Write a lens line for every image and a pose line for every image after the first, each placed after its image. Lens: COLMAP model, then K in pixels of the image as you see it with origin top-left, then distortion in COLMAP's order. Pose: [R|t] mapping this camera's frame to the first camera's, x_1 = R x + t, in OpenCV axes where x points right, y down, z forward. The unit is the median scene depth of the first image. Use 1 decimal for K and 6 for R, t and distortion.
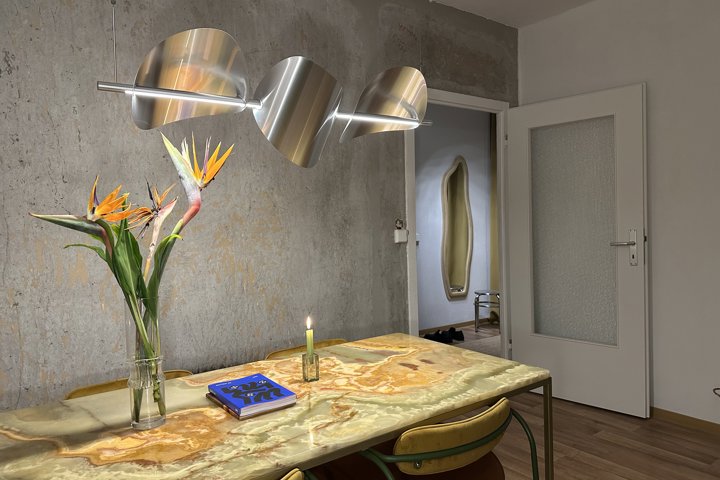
lens RADIAL K [[491.3, 0, 361.4], [0, 491.3, 238.1], [0, 0, 1]] dist [0.001951, -0.014977]
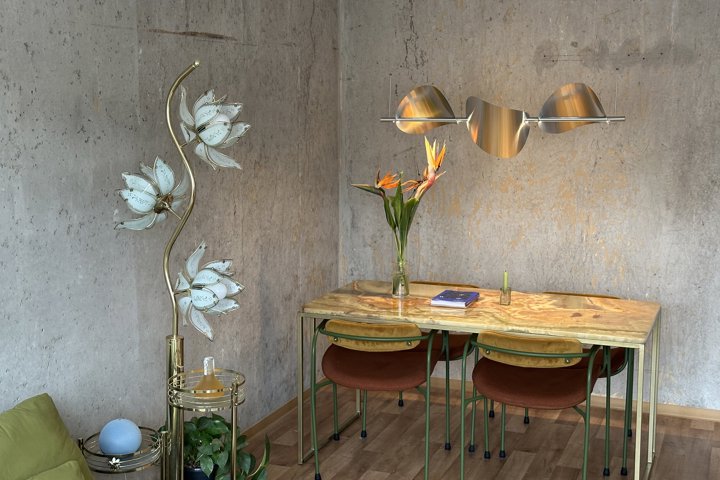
lens RADIAL K [[982.9, 0, 359.8], [0, 982.9, 240.0], [0, 0, 1]] dist [-0.005374, 0.000000]
pose [[0.527387, 0.153912, -0.835568, 1.288586], [-0.043649, 0.987065, 0.154267, -0.202454], [0.848503, -0.044887, 0.527283, -0.548914]]
